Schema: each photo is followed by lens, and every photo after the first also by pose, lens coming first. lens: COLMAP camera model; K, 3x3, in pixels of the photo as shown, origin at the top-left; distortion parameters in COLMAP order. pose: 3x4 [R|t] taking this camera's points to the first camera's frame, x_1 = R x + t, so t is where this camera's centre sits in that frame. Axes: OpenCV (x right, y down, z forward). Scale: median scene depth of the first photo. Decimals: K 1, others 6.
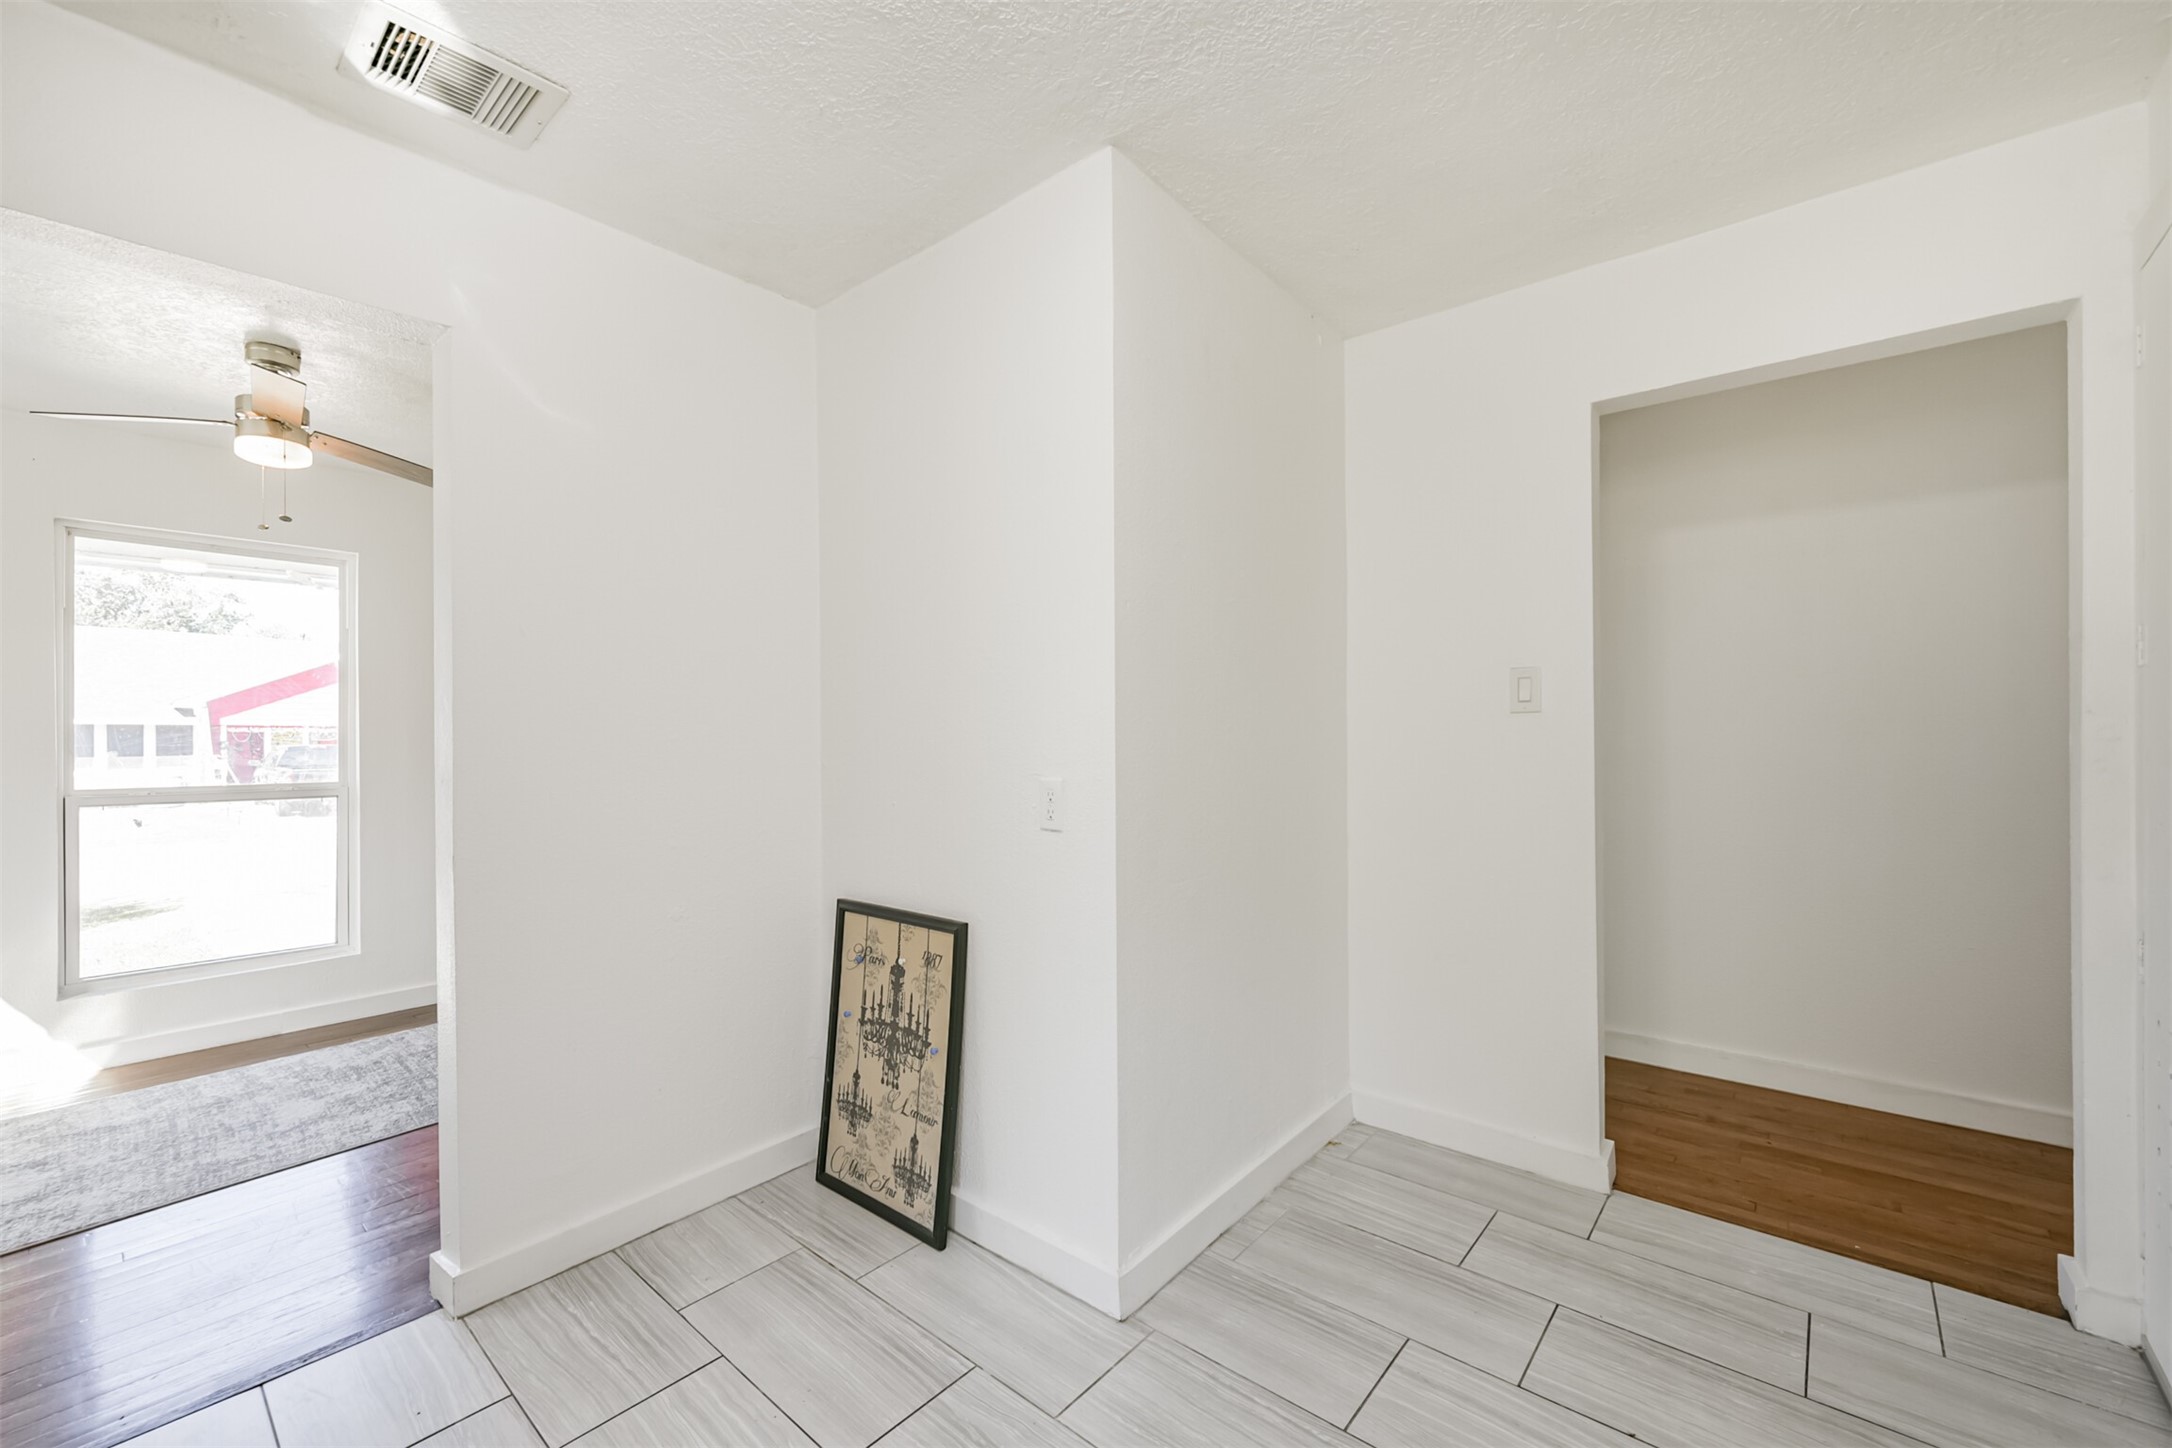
lens RADIAL K [[858.9, 0, 1084.1], [0, 858.9, 738.7], [0, 0, 1]] dist [0.003328, -0.000311]
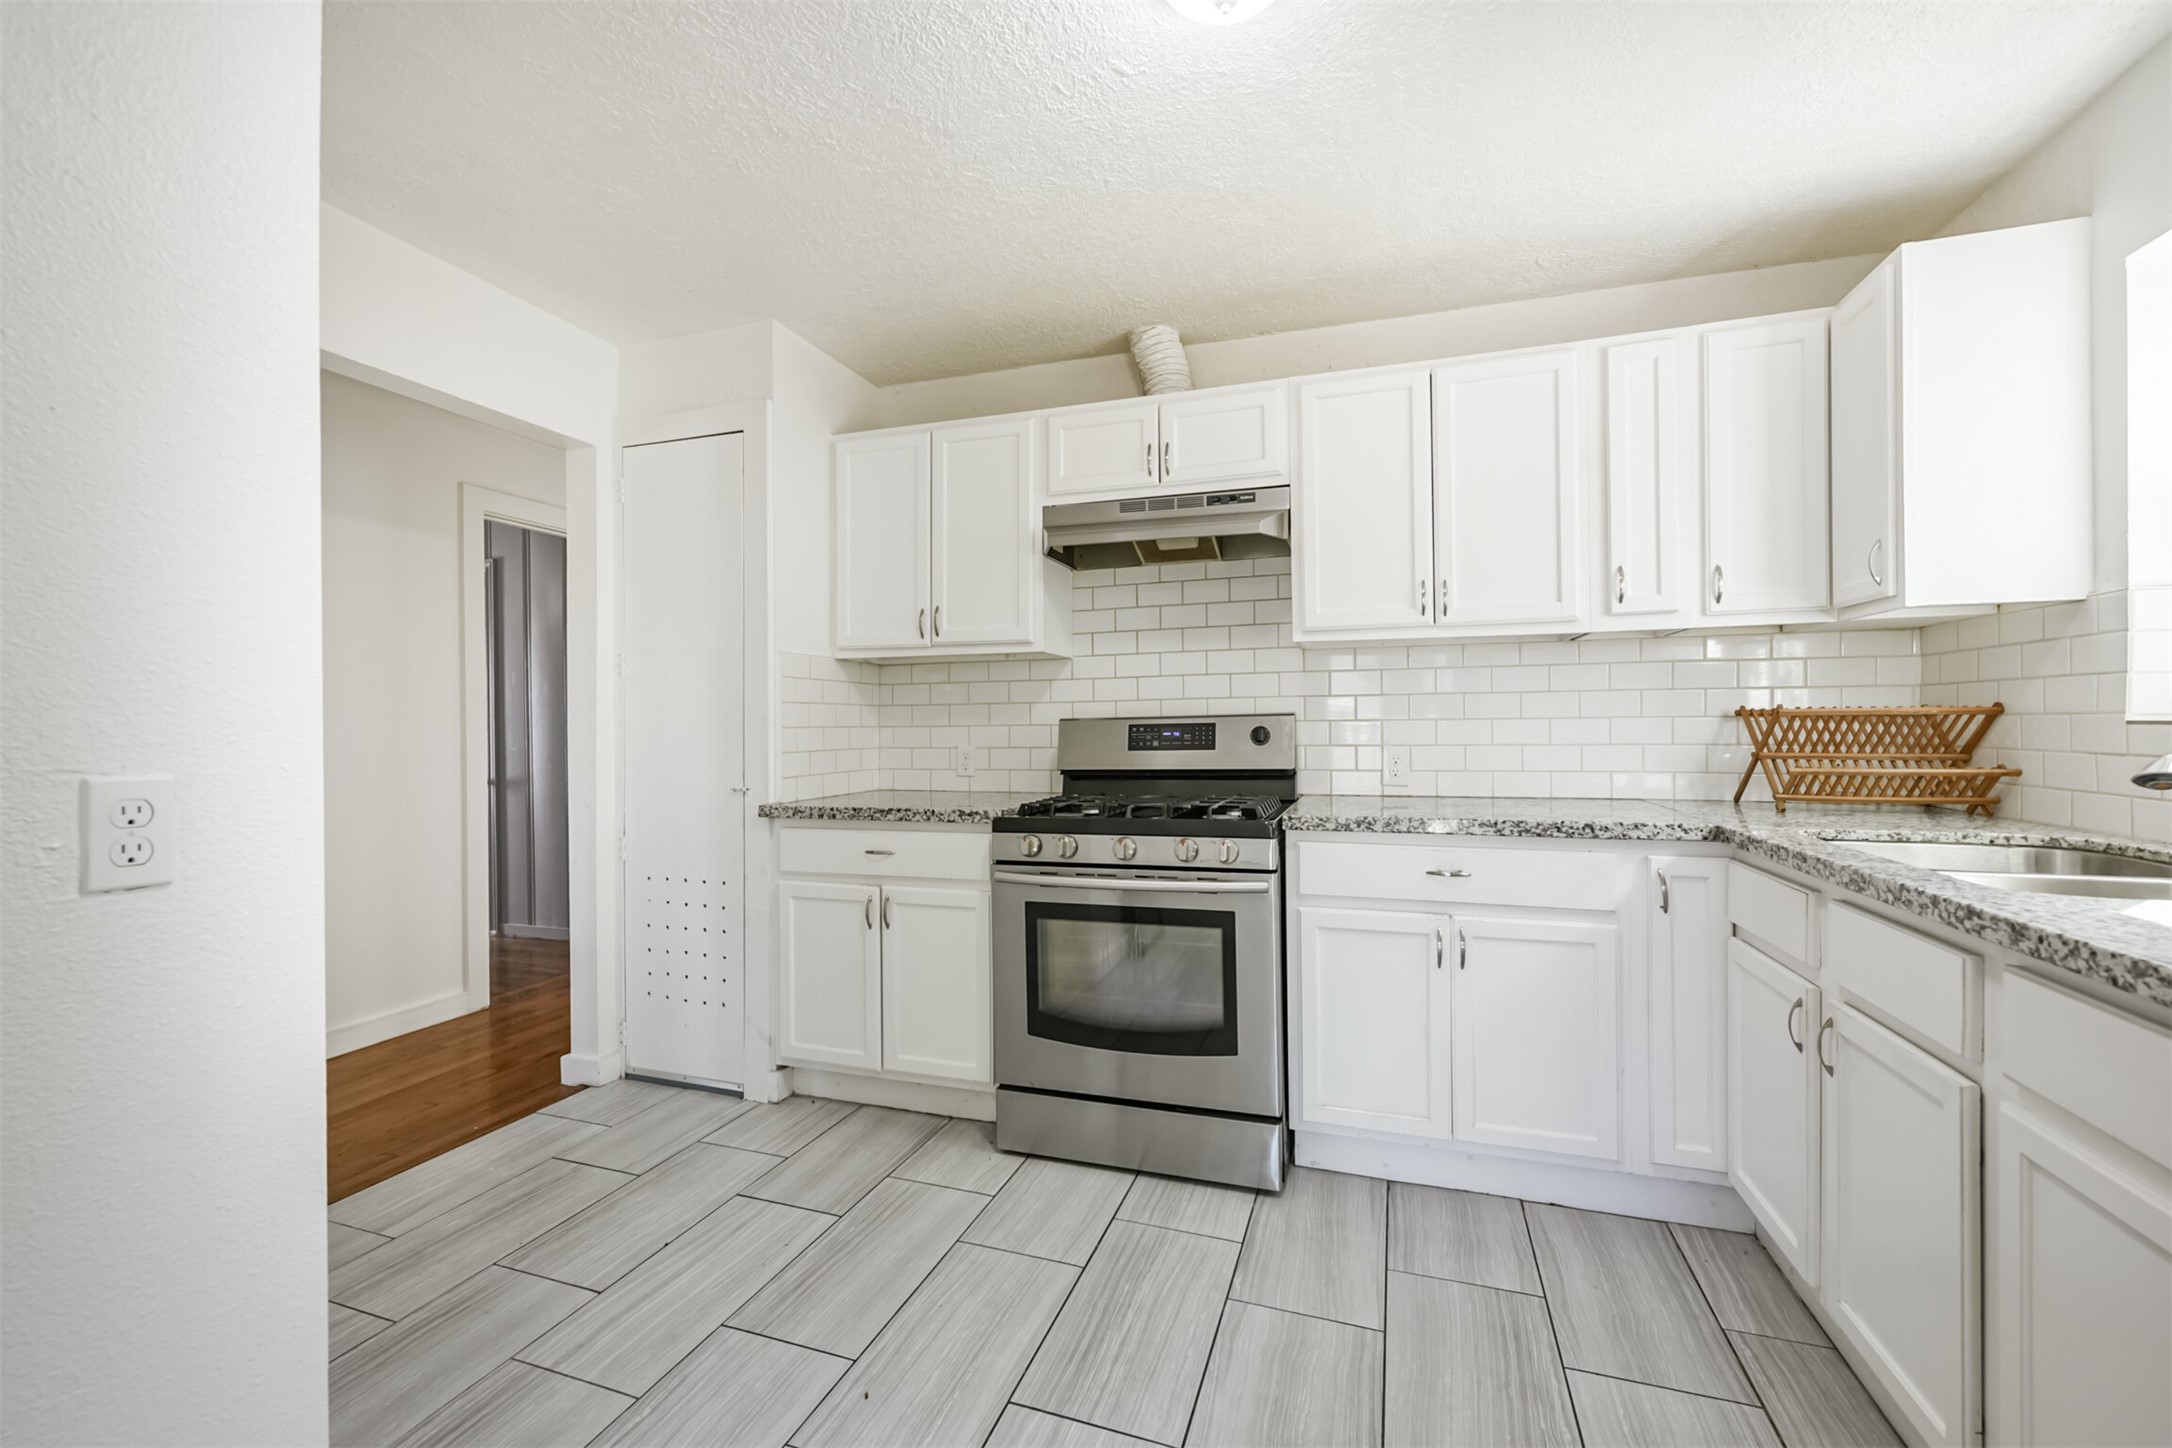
lens RADIAL K [[903.3, 0, 1082.2], [0, 903.3, 721.2], [0, 0, 1]] dist [-0.004860, 0.000459]
pose [[-0.371273, 0.013475, 0.928426, -0.746004], [0.007737, 0.999905, -0.011419, 0.029737], [-0.928491, 0.002944, -0.371342, 0.780032]]
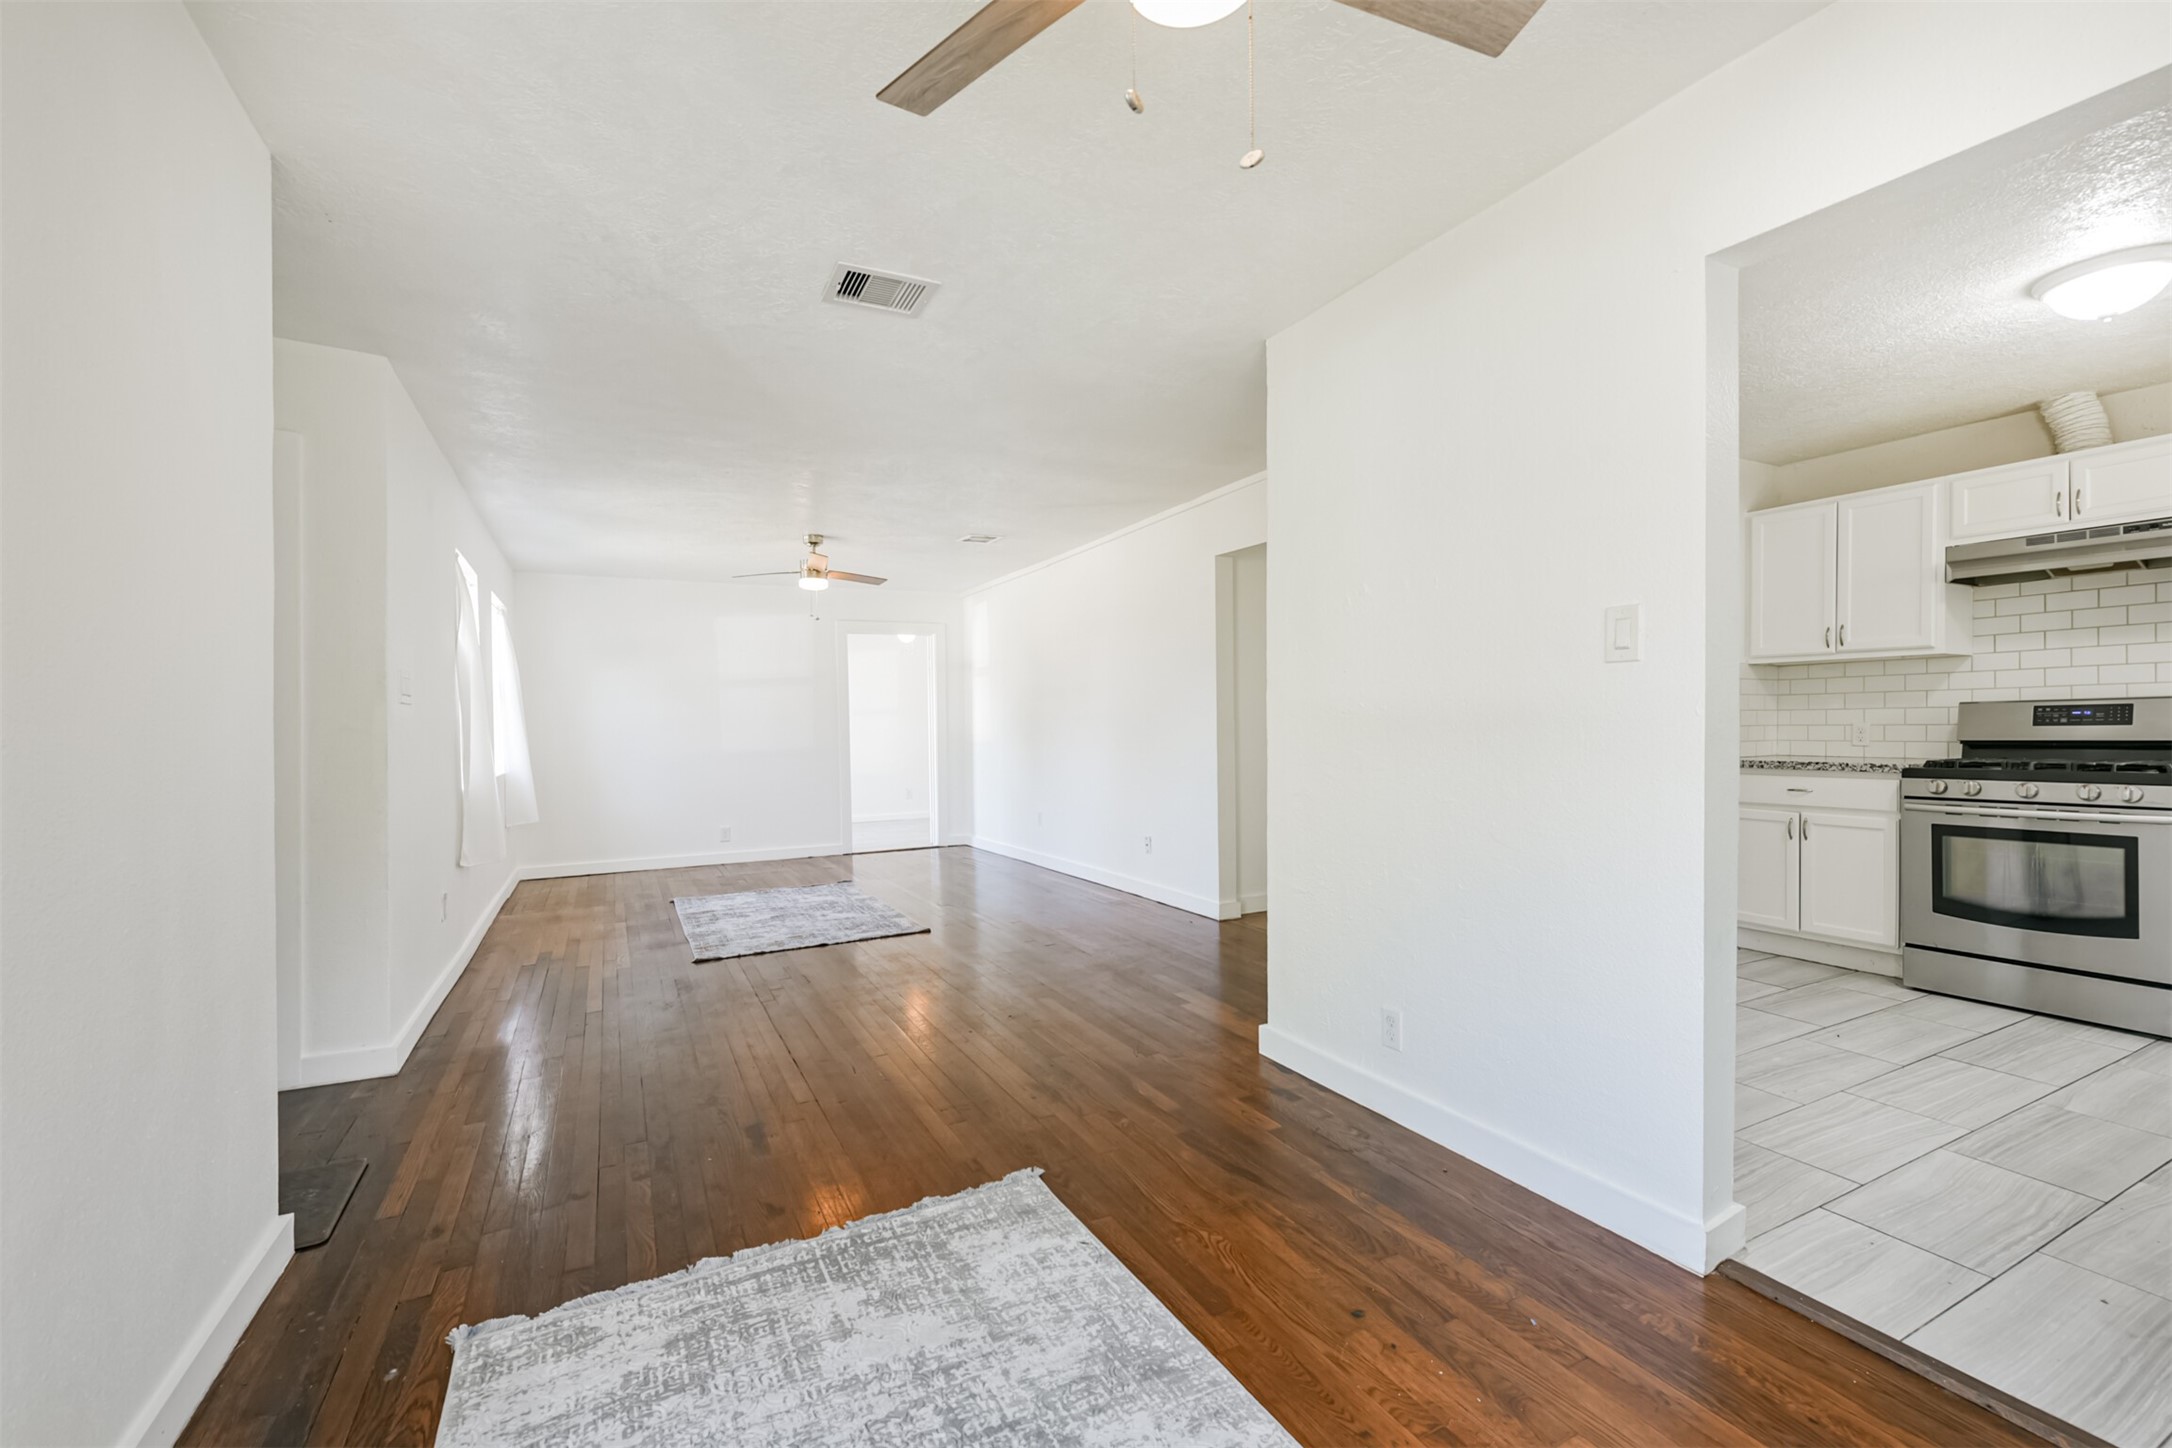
lens RADIAL K [[903.3, 0, 1084.4], [0, 903.3, 737.3], [0, 0, 1]] dist [-0.004860, 0.000459]
pose [[0.377380, -0.012994, 0.925967, -2.084219], [0.006314, 0.999914, 0.011458, 0.053579], [-0.926037, 0.001523, 0.377430, 1.374869]]
